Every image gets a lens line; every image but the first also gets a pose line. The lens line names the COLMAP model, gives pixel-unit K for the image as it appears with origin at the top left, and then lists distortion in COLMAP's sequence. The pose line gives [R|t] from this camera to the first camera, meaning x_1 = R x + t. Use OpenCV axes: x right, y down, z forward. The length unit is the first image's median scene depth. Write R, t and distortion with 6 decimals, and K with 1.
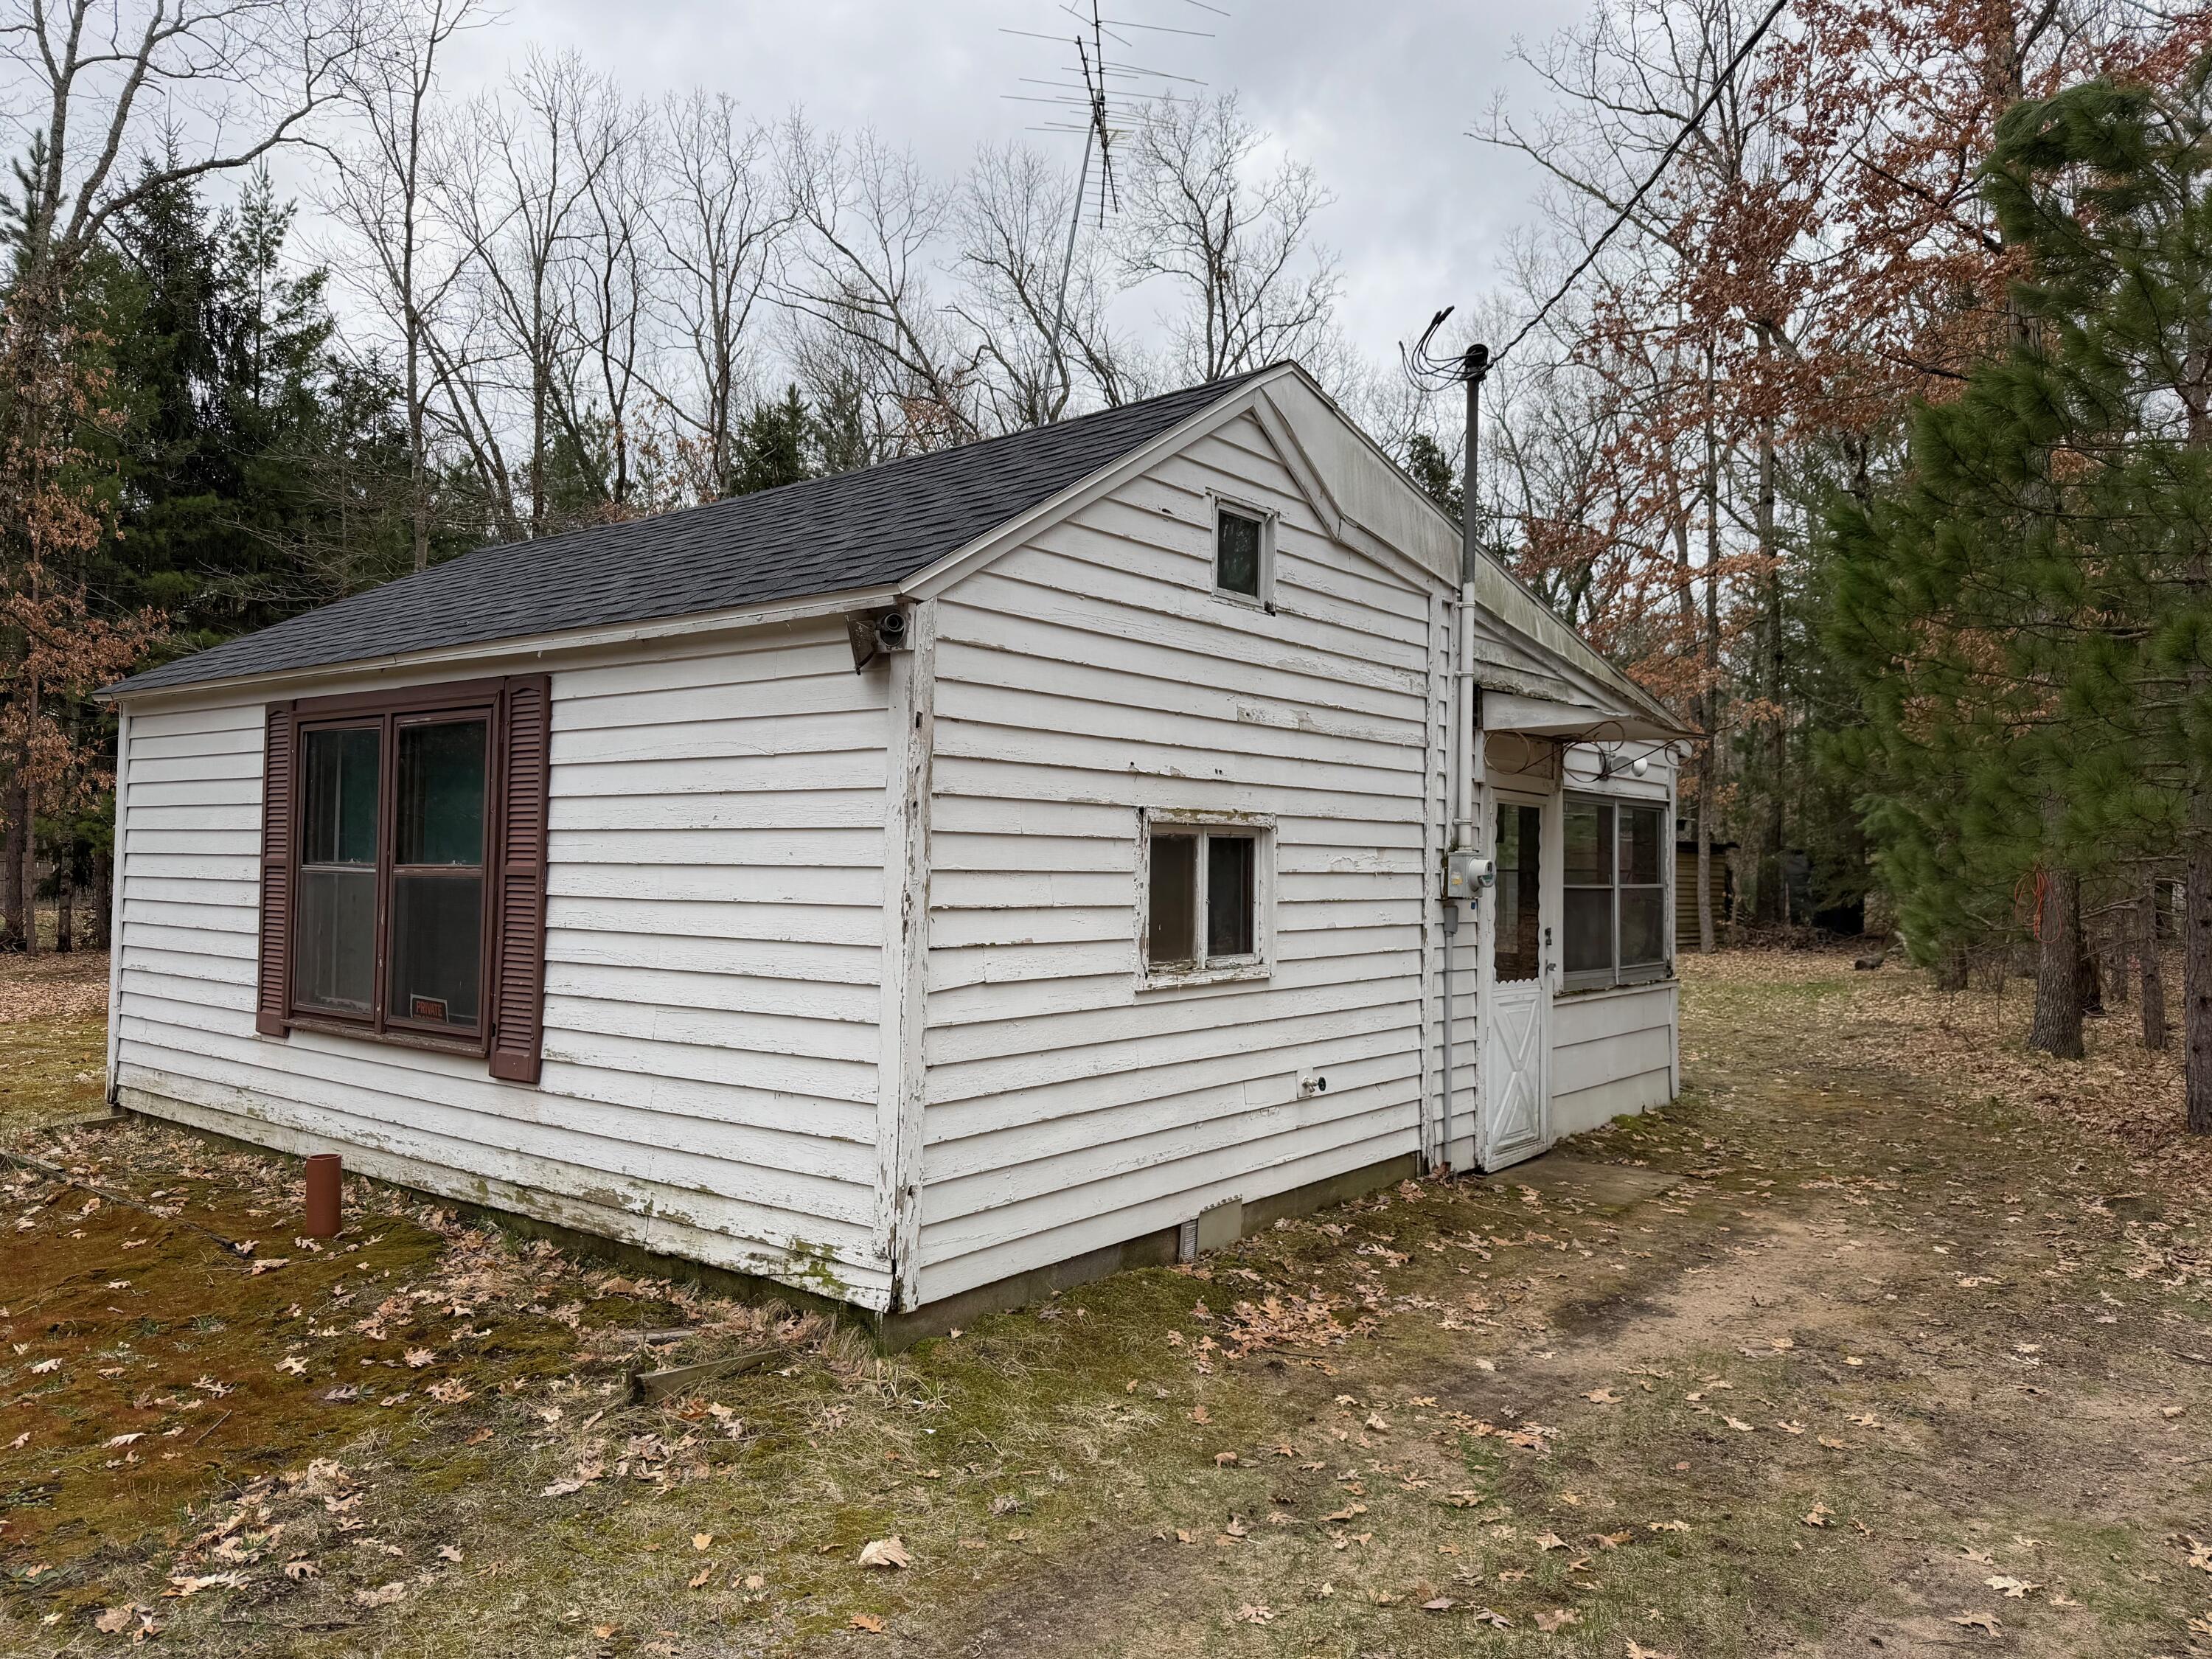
lens RADIAL K [[1523.3, 0, 1106.0], [0, 1523.3, 829.5], [0, 0, 1]] dist [0.169233, -0.272958]
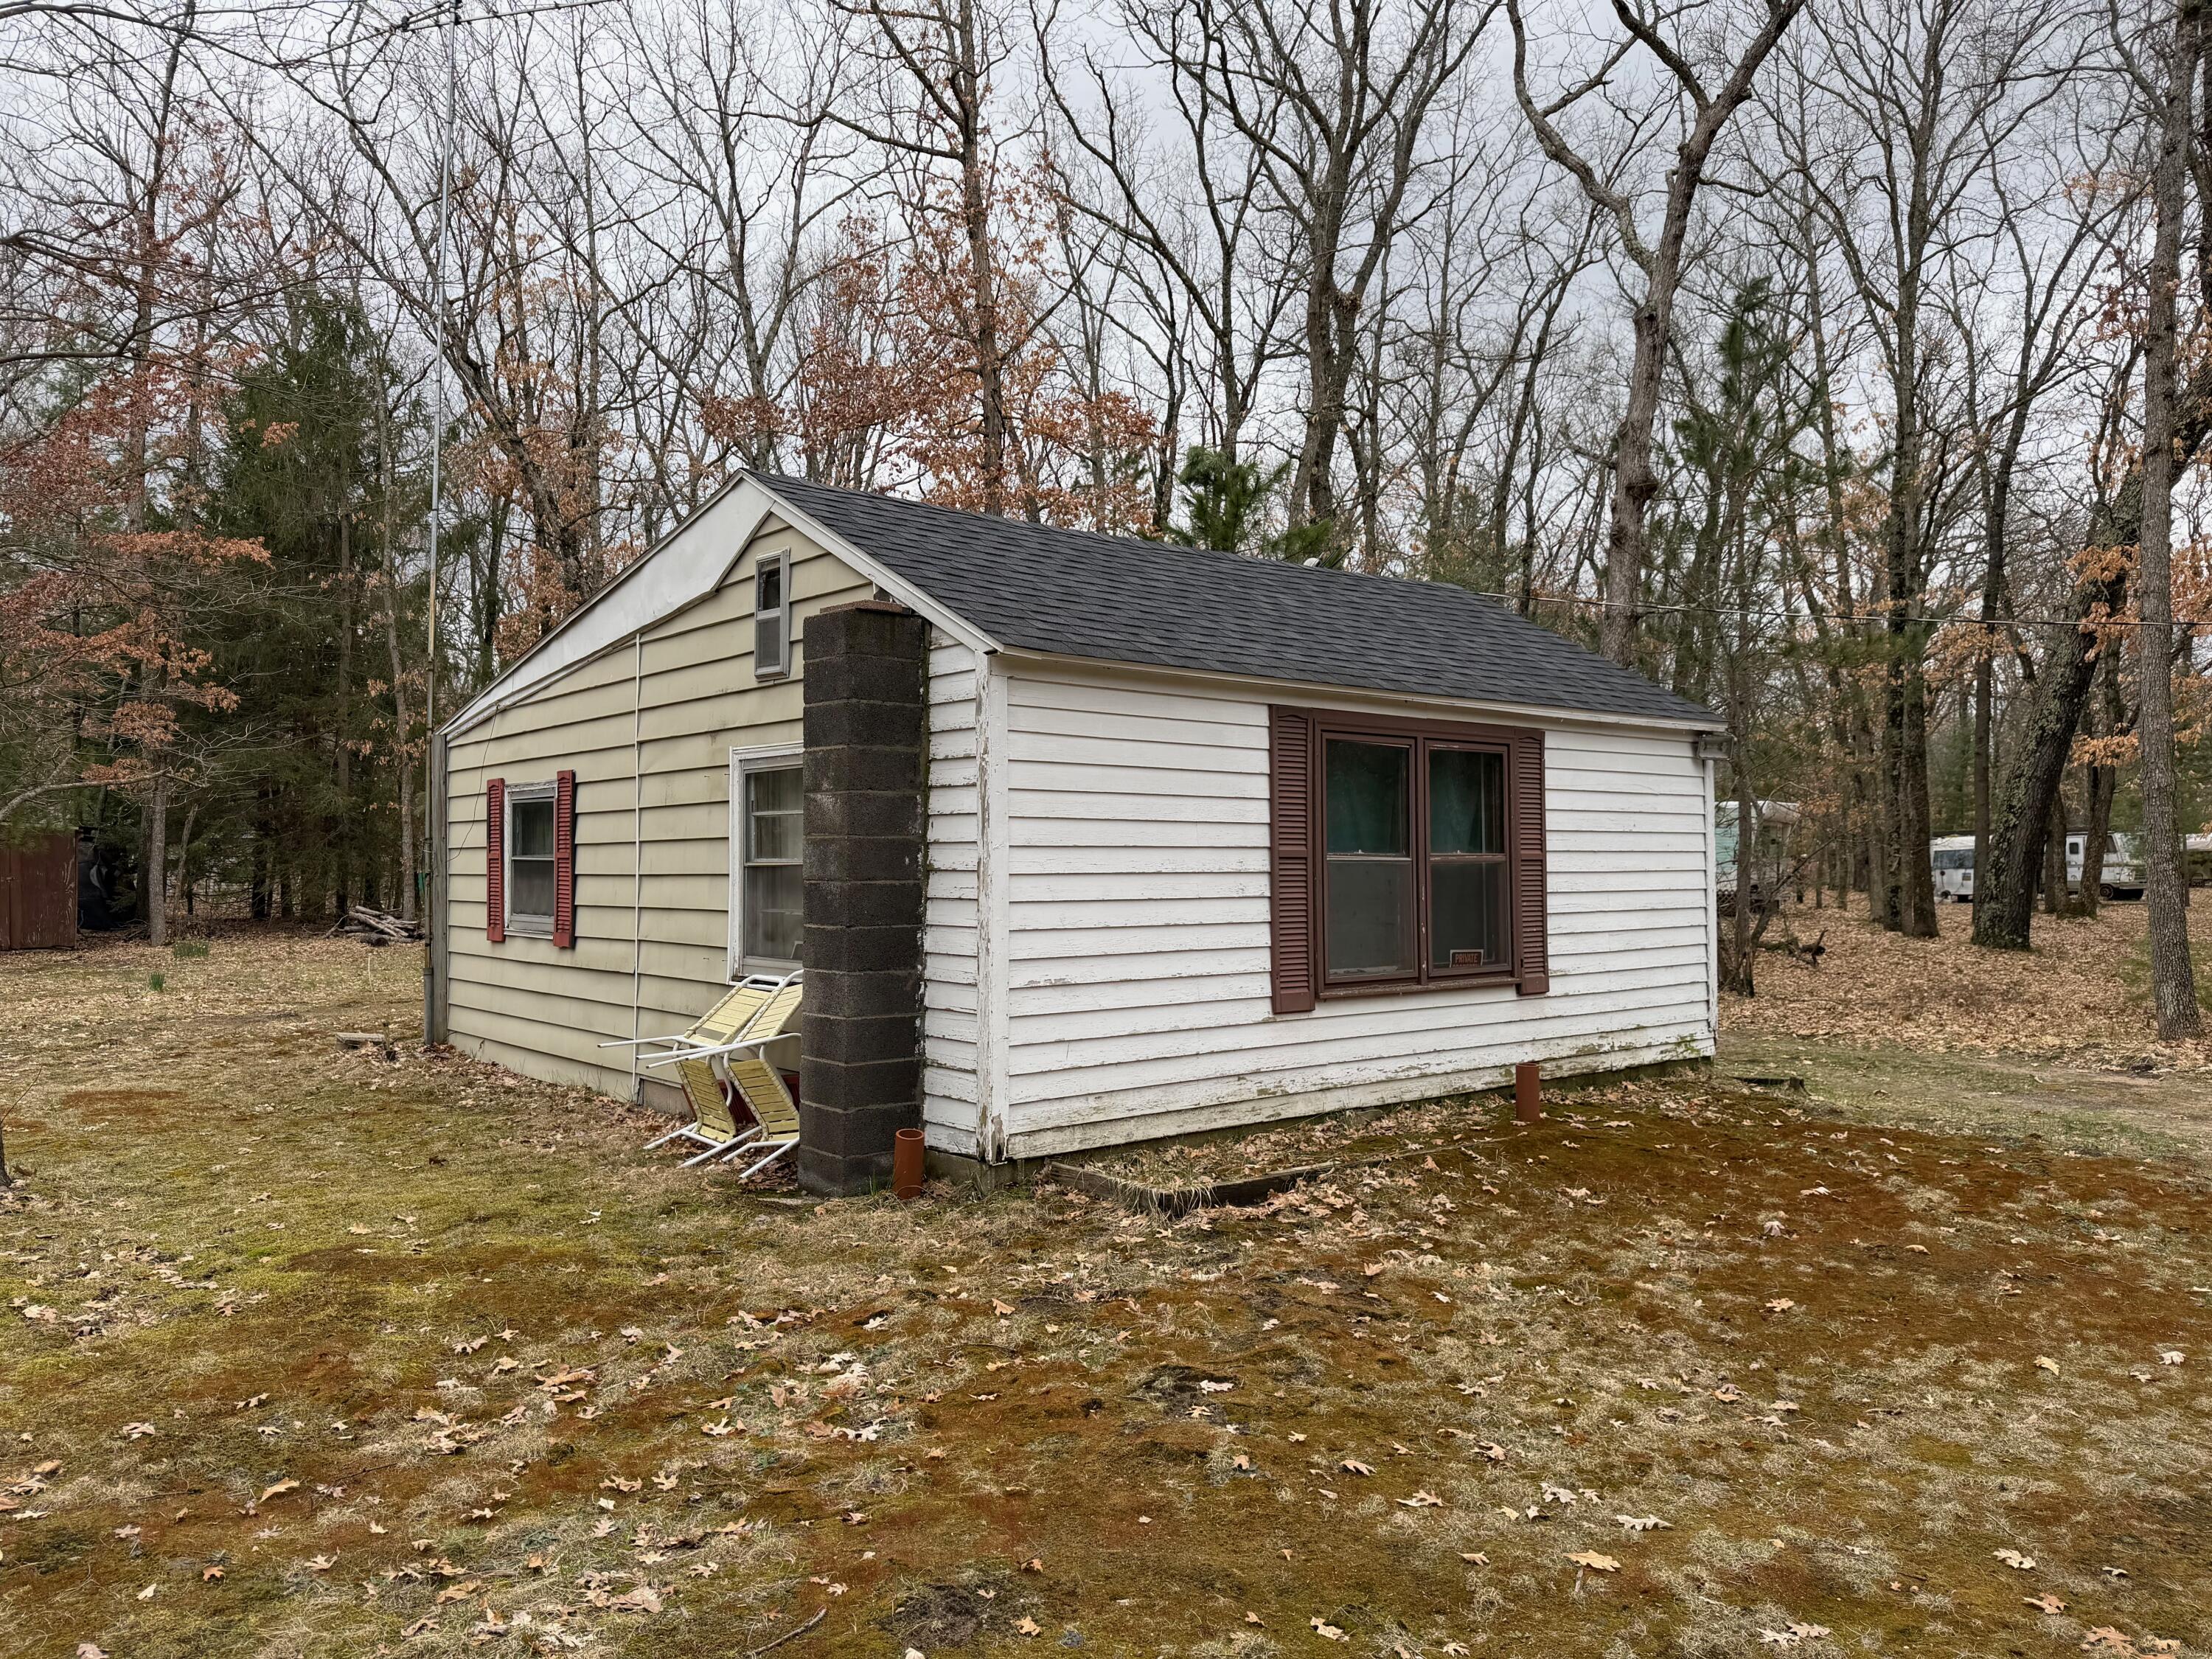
lens RADIAL K [[1523.3, 0, 1106.0], [0, 1523.3, 829.5], [0, 0, 1]] dist [0.169233, -0.272958]
pose [[0.197229, 0.009176, 0.980314, -1.968738], [-0.012457, 0.999899, -0.006853, 0.015944], [-0.980278, -0.010860, 0.197324, 1.127052]]
